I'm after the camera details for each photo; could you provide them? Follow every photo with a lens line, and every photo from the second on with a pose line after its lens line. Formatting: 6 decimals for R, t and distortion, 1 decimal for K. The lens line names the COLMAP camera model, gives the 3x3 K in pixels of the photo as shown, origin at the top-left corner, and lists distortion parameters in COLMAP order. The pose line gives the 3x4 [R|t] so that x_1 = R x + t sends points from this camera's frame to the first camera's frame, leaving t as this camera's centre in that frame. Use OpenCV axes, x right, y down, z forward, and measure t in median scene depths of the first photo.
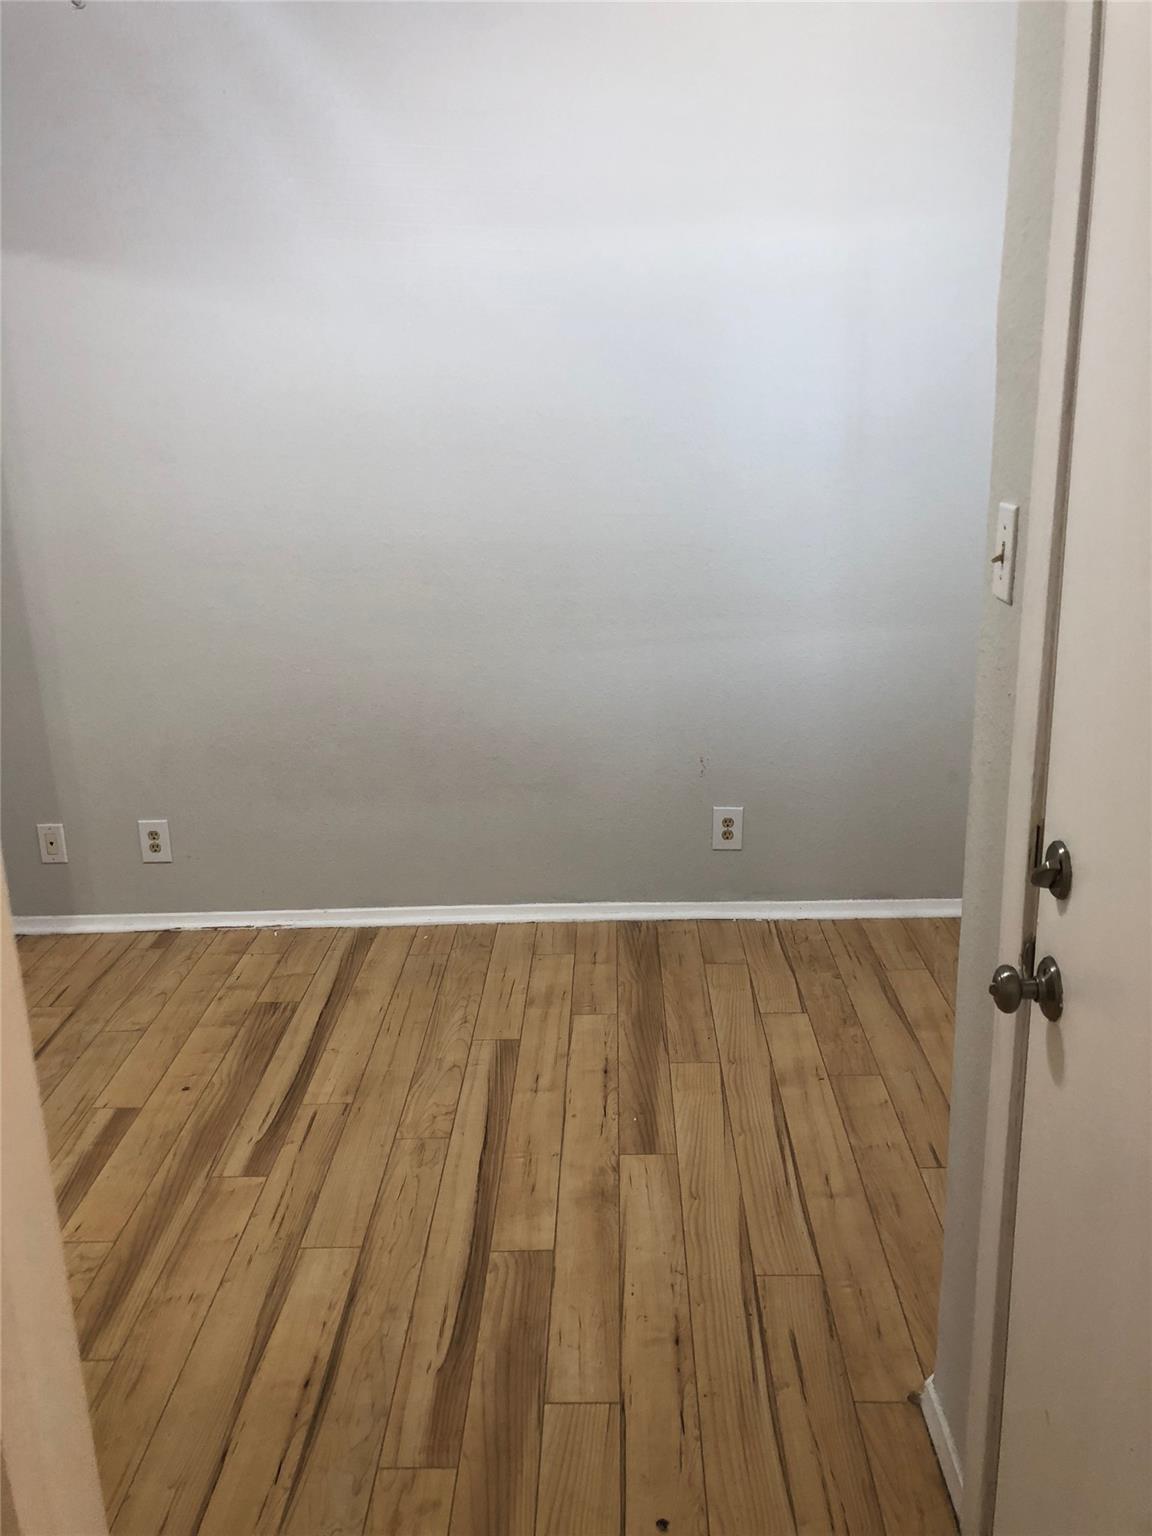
lens RADIAL K [[1269.2, 0, 598.1], [0, 1269.2, 770.7], [0, 0, 1]] dist [0.020081, -0.002582]
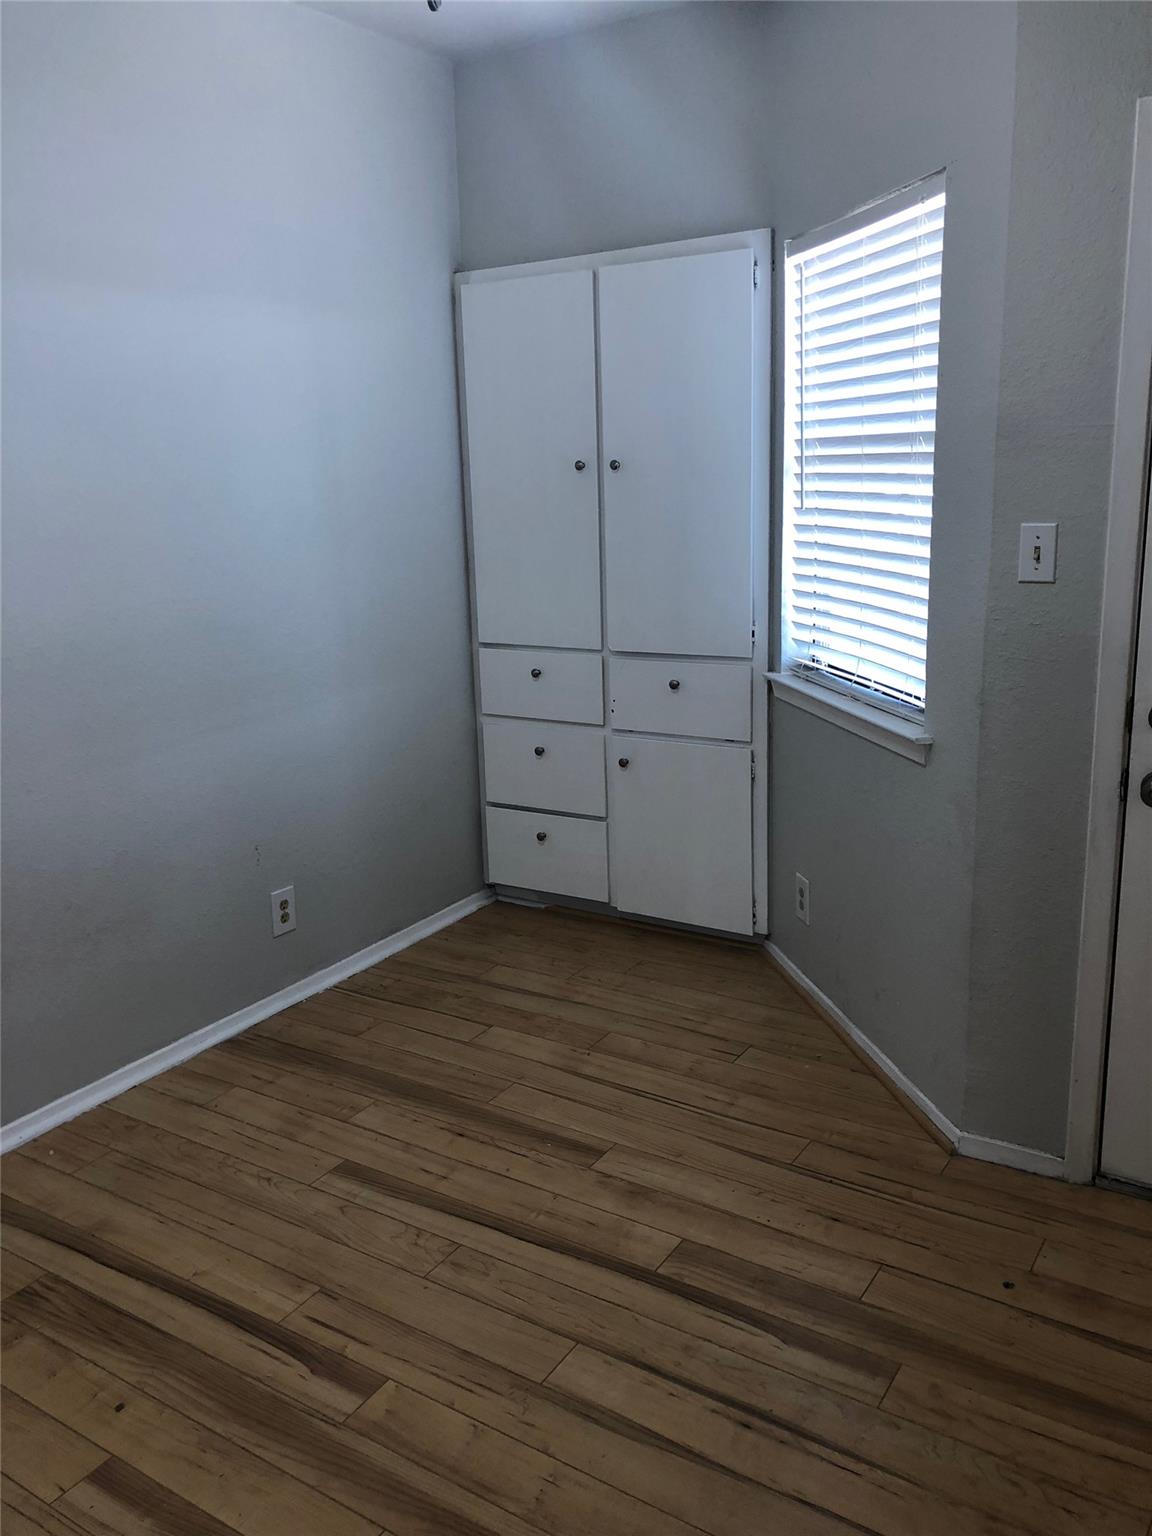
lens RADIAL K [[1251.8, 0, 576.0], [0, 1251.8, 768.0], [0, 0, 1]] dist [-0.010733, -0.003016]
pose [[0.538568, -0.201614, 0.818105, -0.681258], [0.265099, 0.962187, 0.062603, -0.076878], [-0.799792, 0.183163, 0.571651, 0.308920]]
